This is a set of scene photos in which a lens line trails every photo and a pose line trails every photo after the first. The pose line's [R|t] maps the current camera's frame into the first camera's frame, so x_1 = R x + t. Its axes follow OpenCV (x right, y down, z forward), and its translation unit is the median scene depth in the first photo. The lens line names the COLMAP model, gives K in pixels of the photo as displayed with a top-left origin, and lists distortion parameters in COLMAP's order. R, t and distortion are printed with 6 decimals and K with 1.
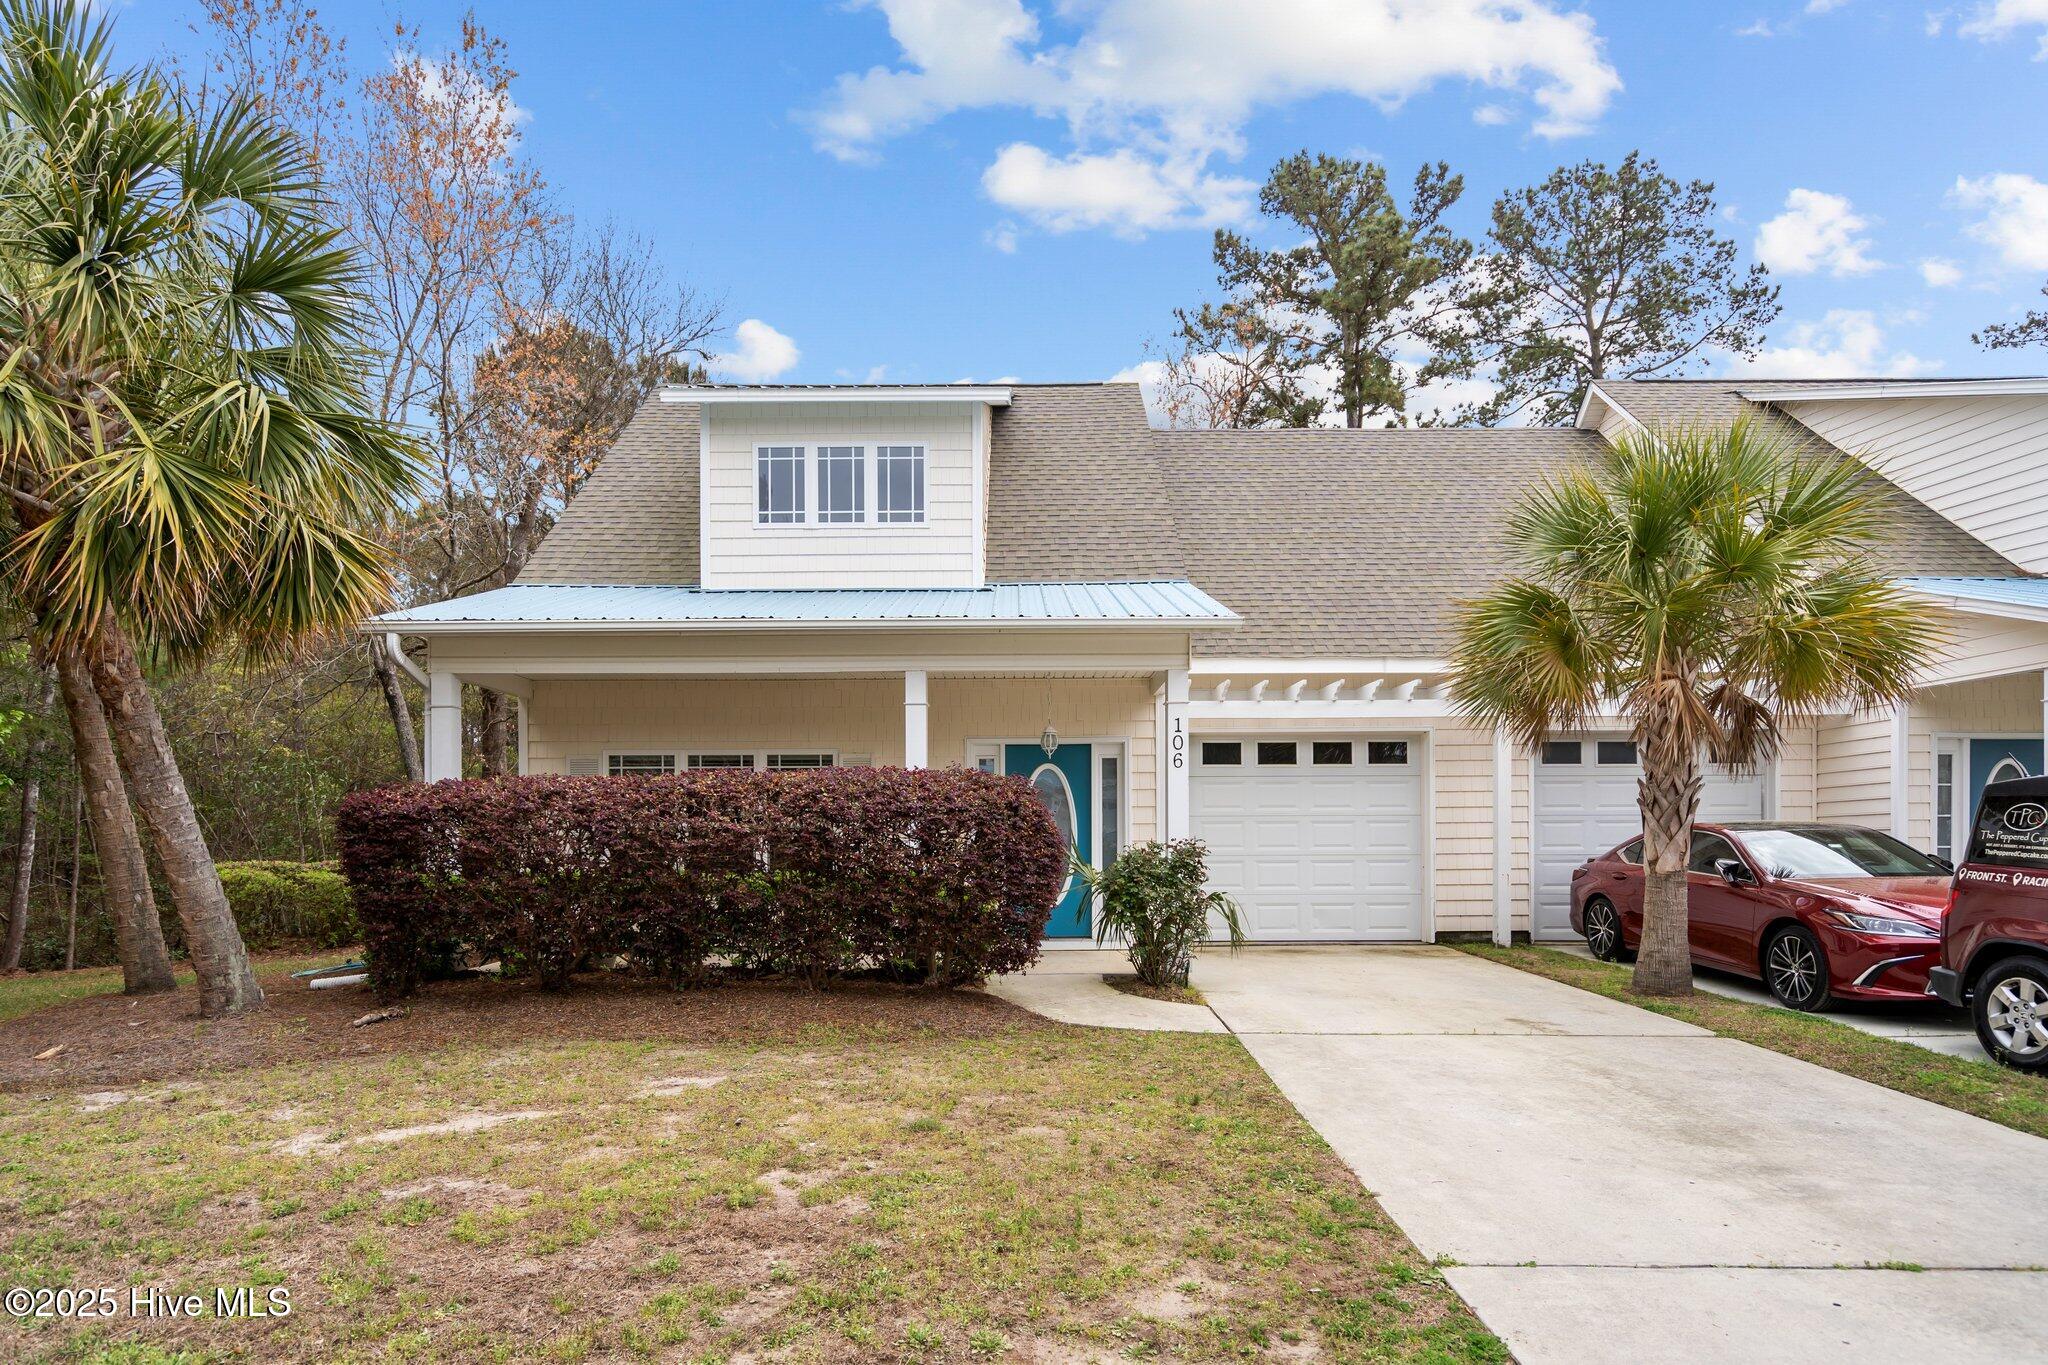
lens RADIAL K [[1129.9, 0, 1017.0], [0, 1129.9, 835.2], [0, 0, 1]] dist [0.007931, -0.004946]
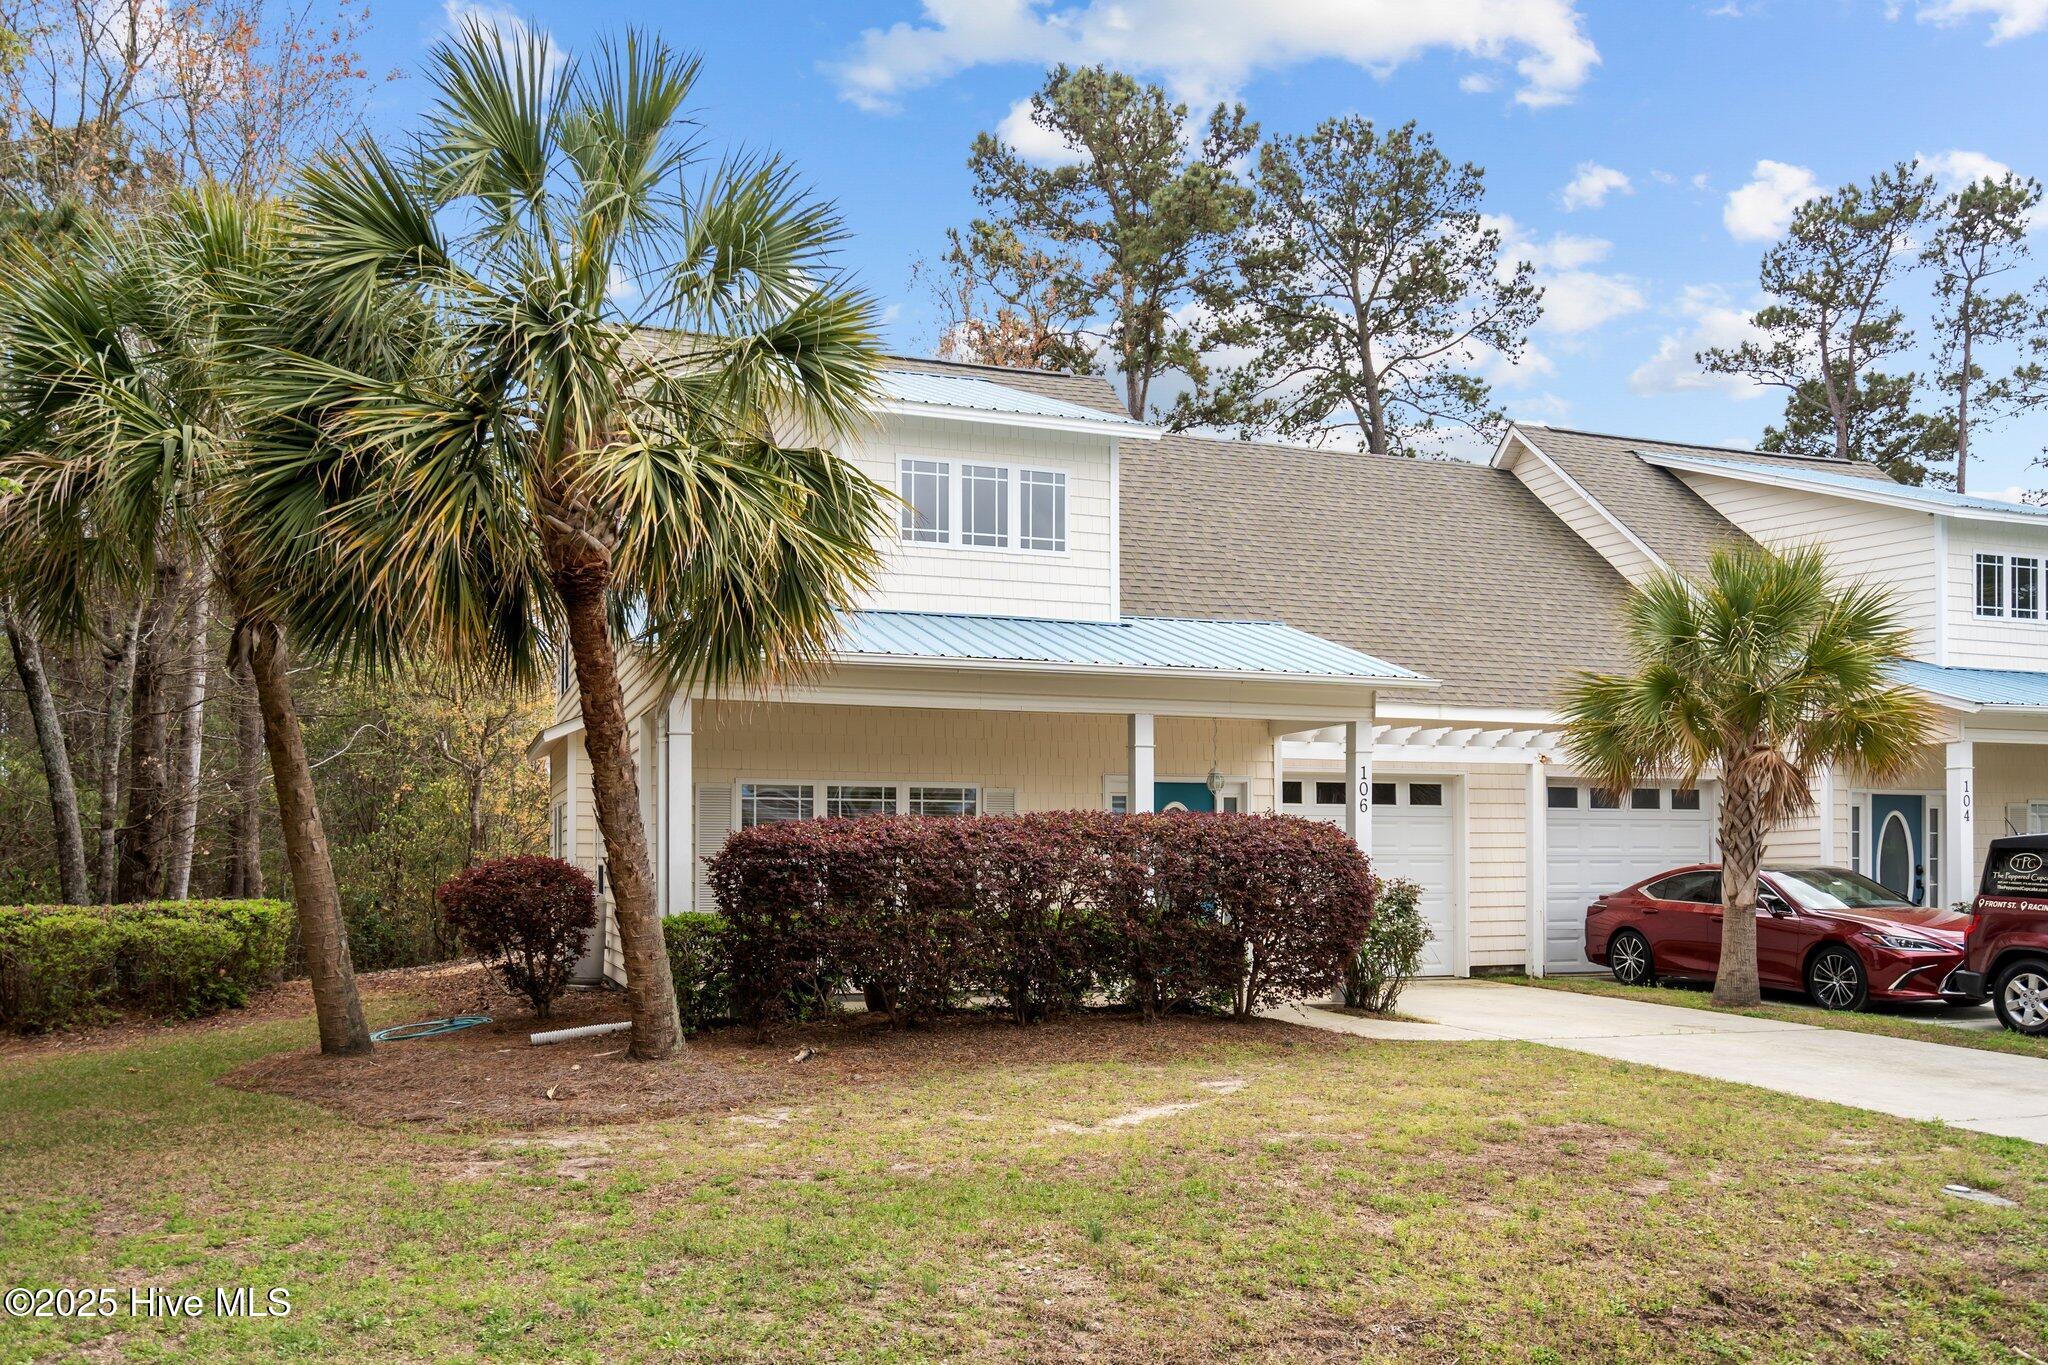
lens RADIAL K [[1599.5, 0, 1016.9], [0, 1599.5, 852.1], [0, 0, 1]] dist [0.007205, -0.005272]
pose [[0.937939, 0.006285, 0.346743, -0.595845], [-0.002368, 0.999929, -0.011718, -0.001990], [-0.346792, 0.010169, 0.937887, -0.274335]]
